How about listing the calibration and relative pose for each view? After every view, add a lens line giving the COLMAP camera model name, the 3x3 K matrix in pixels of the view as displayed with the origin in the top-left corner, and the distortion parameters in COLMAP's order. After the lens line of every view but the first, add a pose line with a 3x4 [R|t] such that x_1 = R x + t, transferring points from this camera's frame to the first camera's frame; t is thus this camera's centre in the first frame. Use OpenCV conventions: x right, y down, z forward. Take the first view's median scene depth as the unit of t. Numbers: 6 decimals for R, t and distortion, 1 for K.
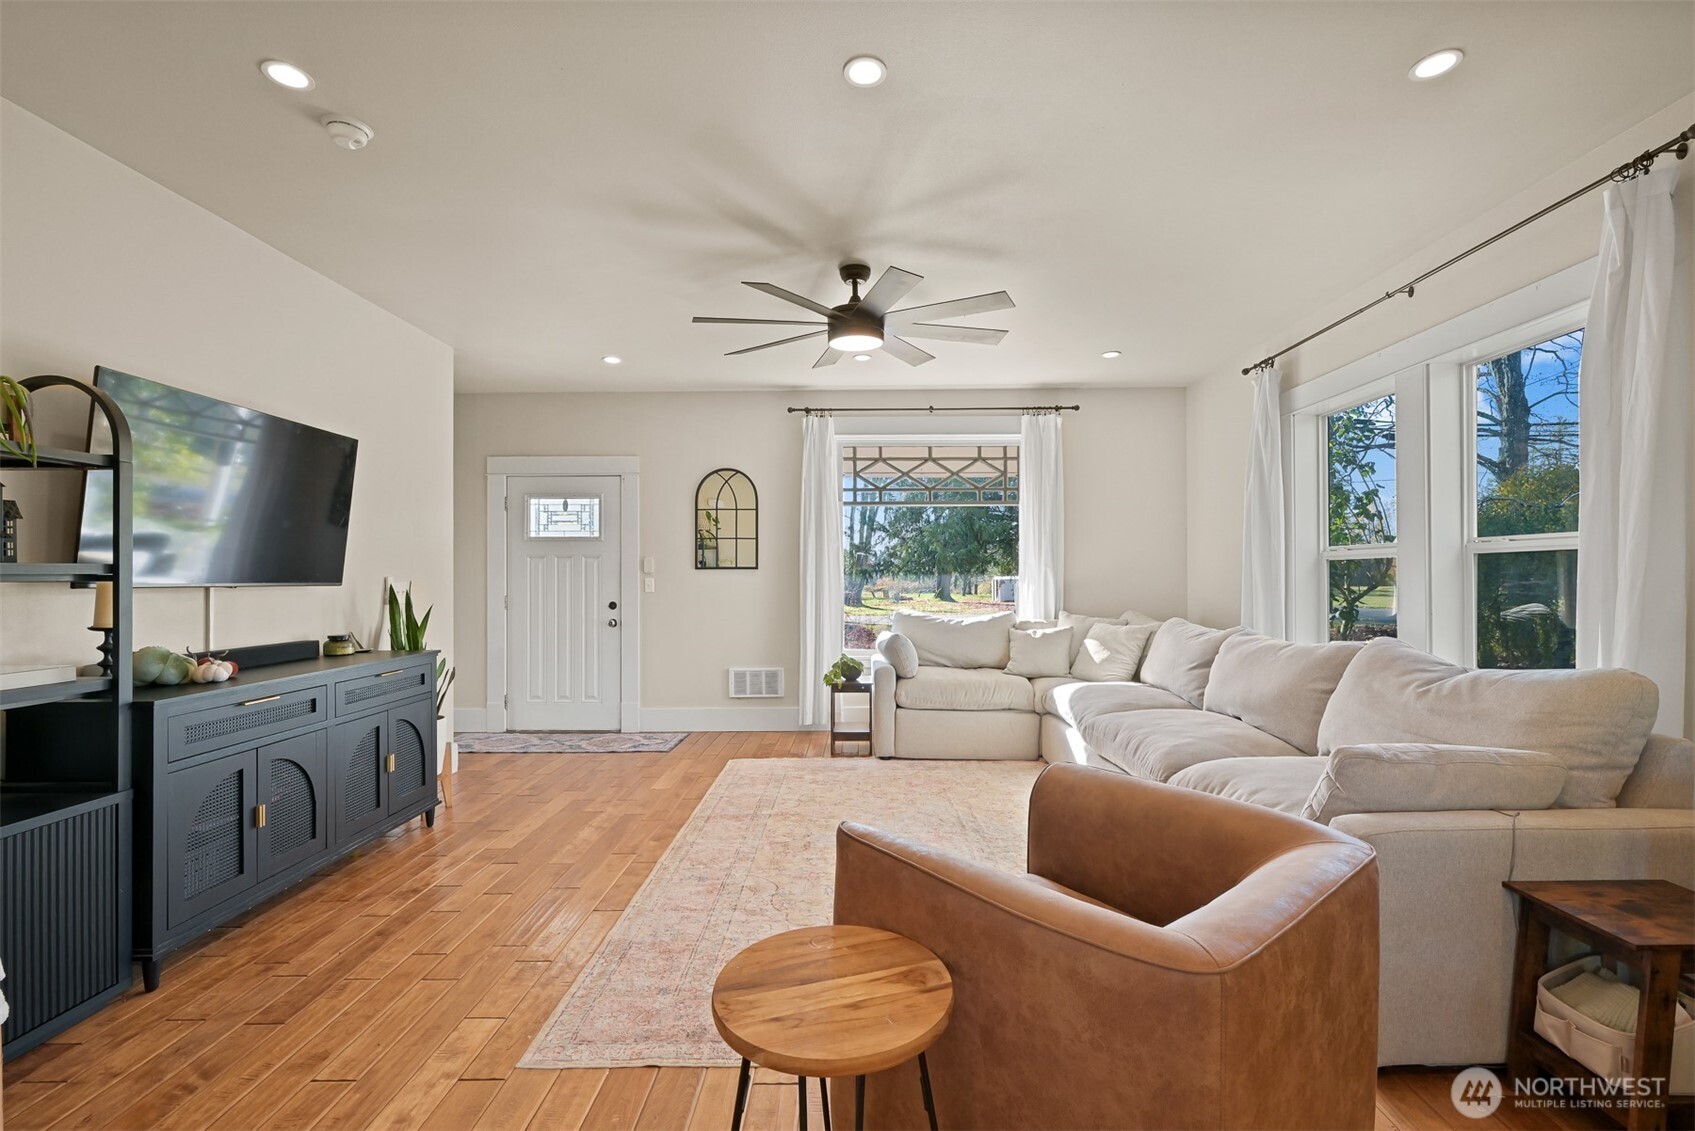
lens RADIAL K [[742.7, 0, 847.5], [0, 742.7, 574.3], [0, 0, 1]] dist [-0.002605, -0.000517]
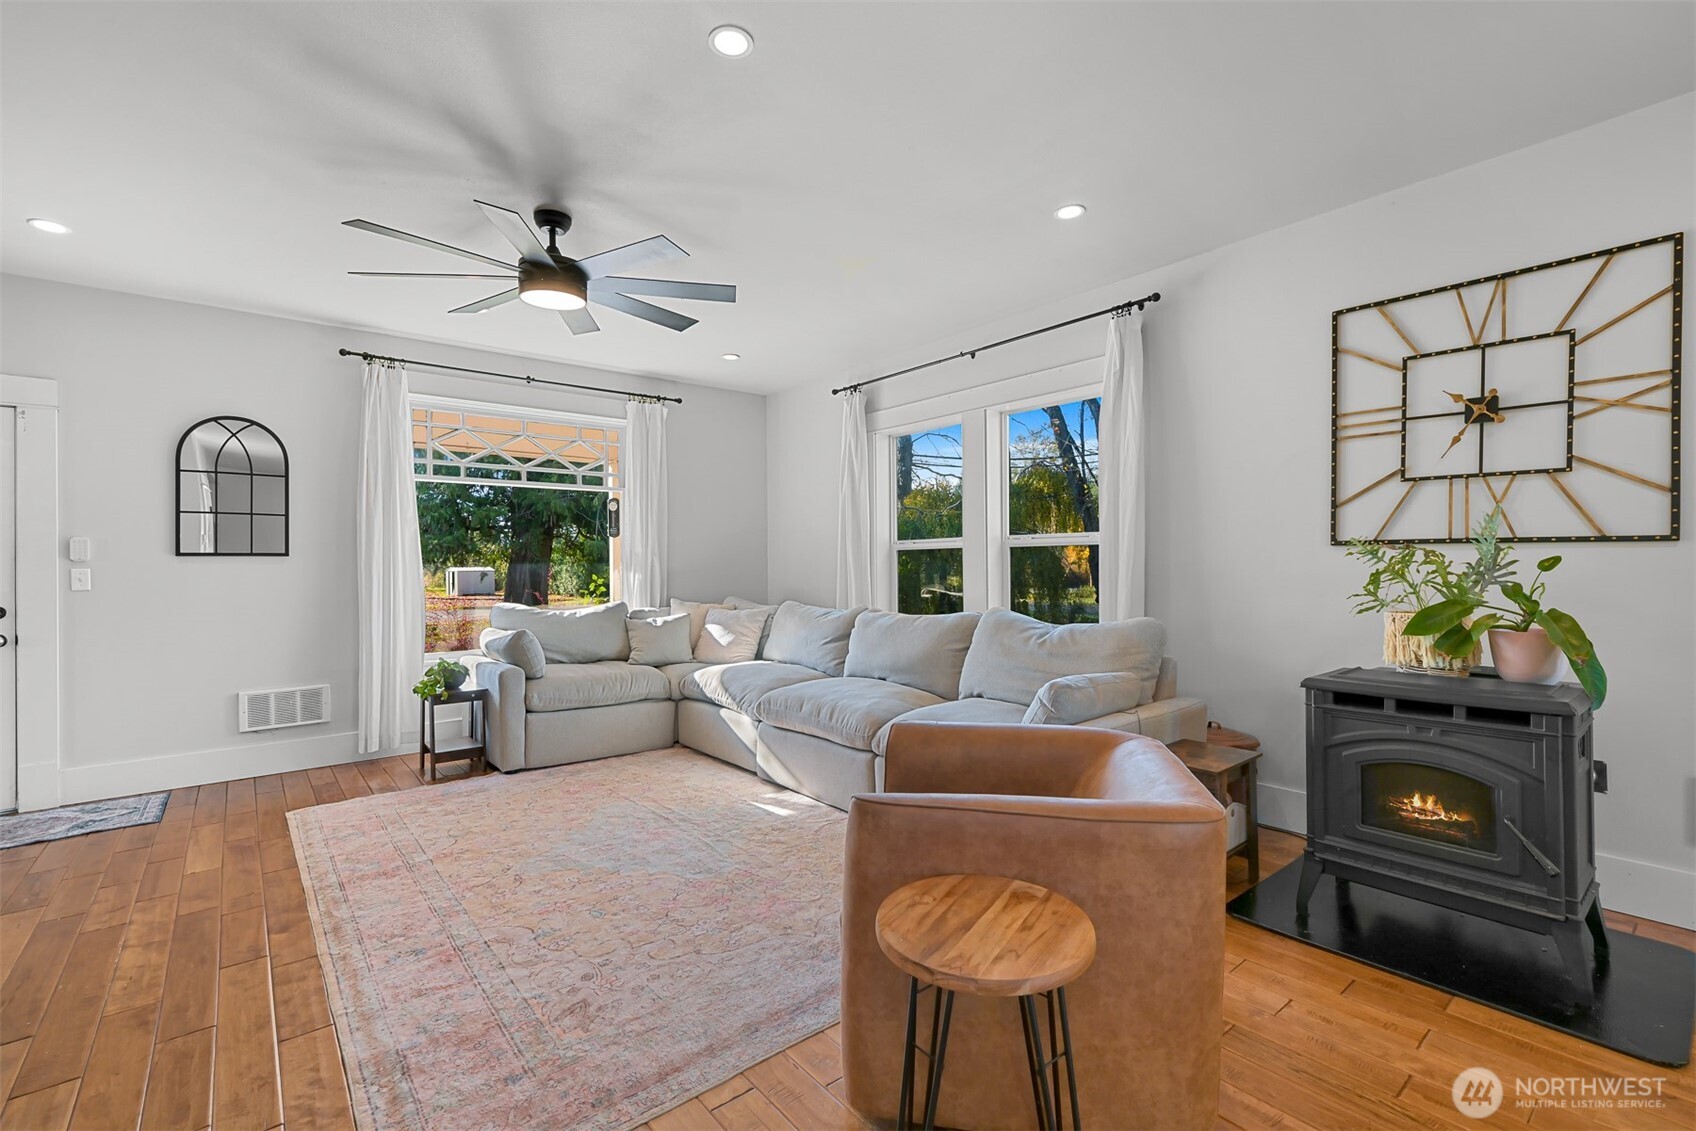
lens RADIAL K [[752.2, 0, 848.0], [0, 752.2, 565.5], [0, 0, 1]] dist [-0.001430, -0.000229]
pose [[0.761669, -0.002295, 0.647962, -0.238304], [0.002162, 0.999997, 0.001000, 0.003929], [-0.647963, 0.000639, 0.761672, 0.071162]]
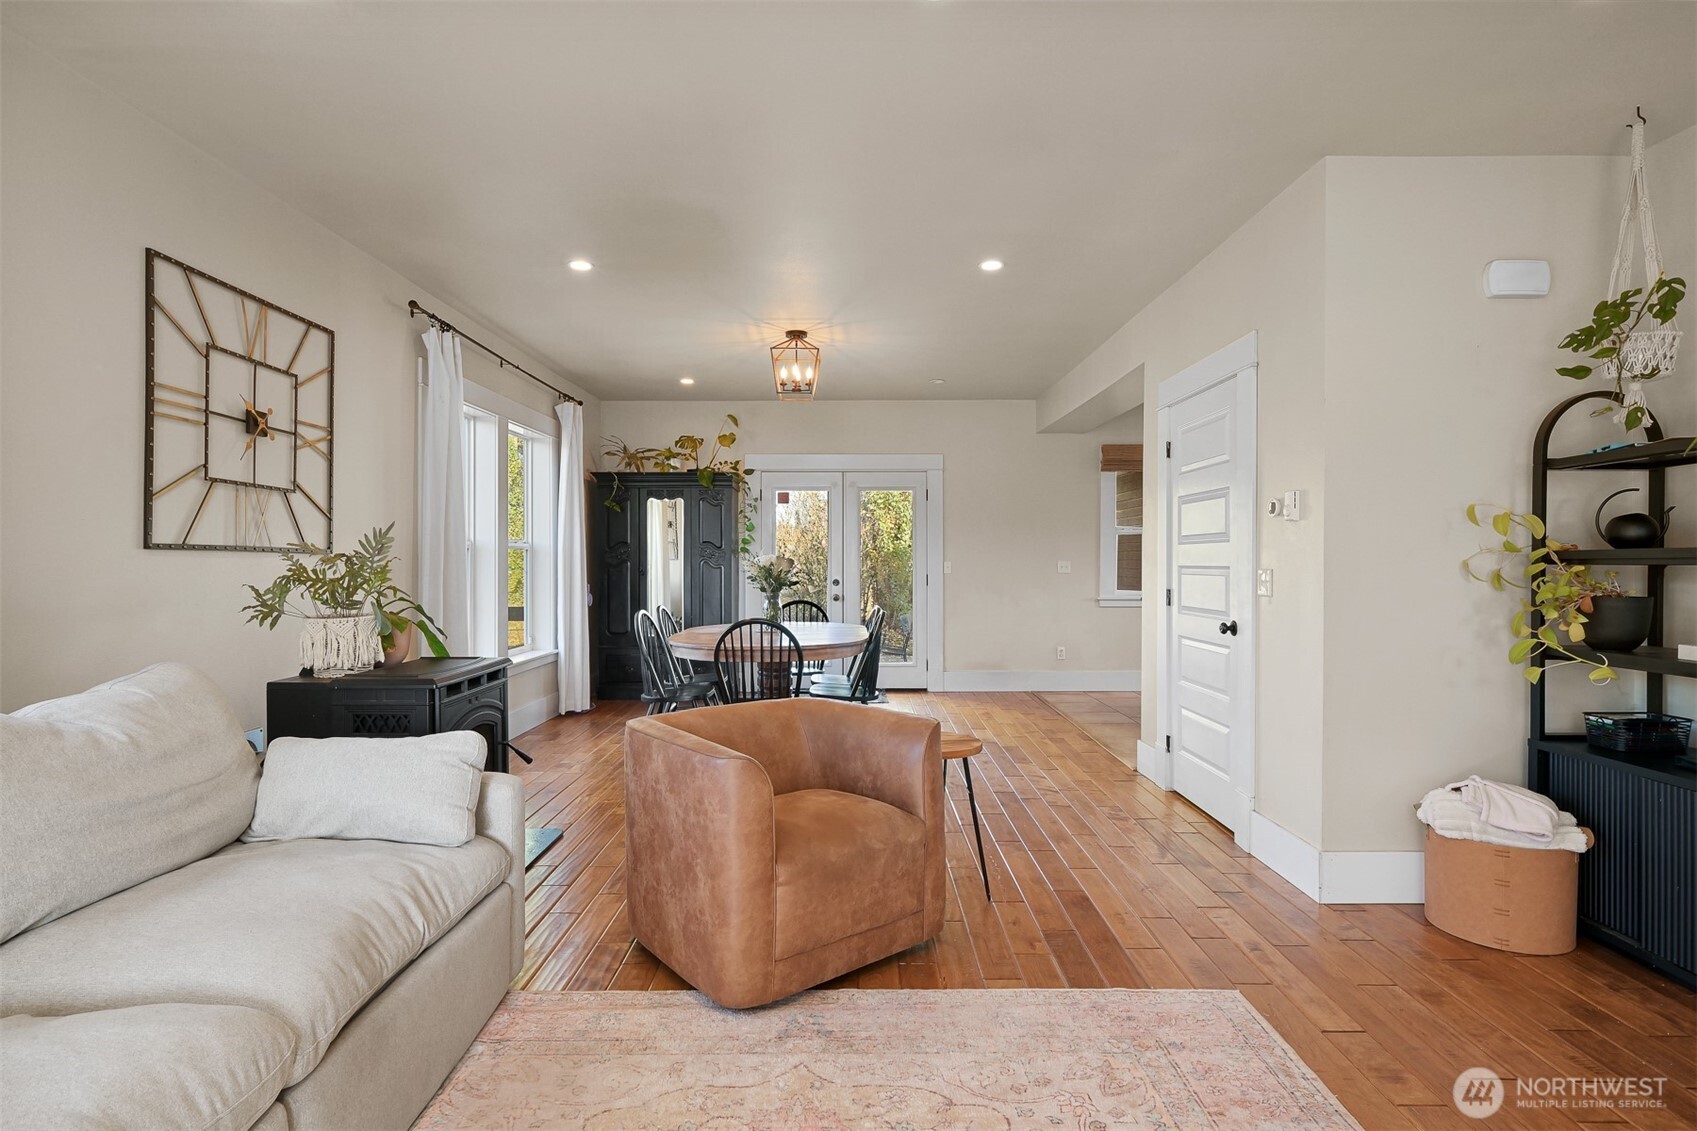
lens RADIAL K [[856.2, 0, 843.6], [0, 856.2, 556.8], [0, 0, 1]] dist [-0.001244, -0.000130]
pose [[-0.999890, 0.002193, -0.014677, 0.066970], [0.002257, 0.999988, -0.004343, -0.003745], [0.014667, -0.004376, -0.999883, 0.937393]]
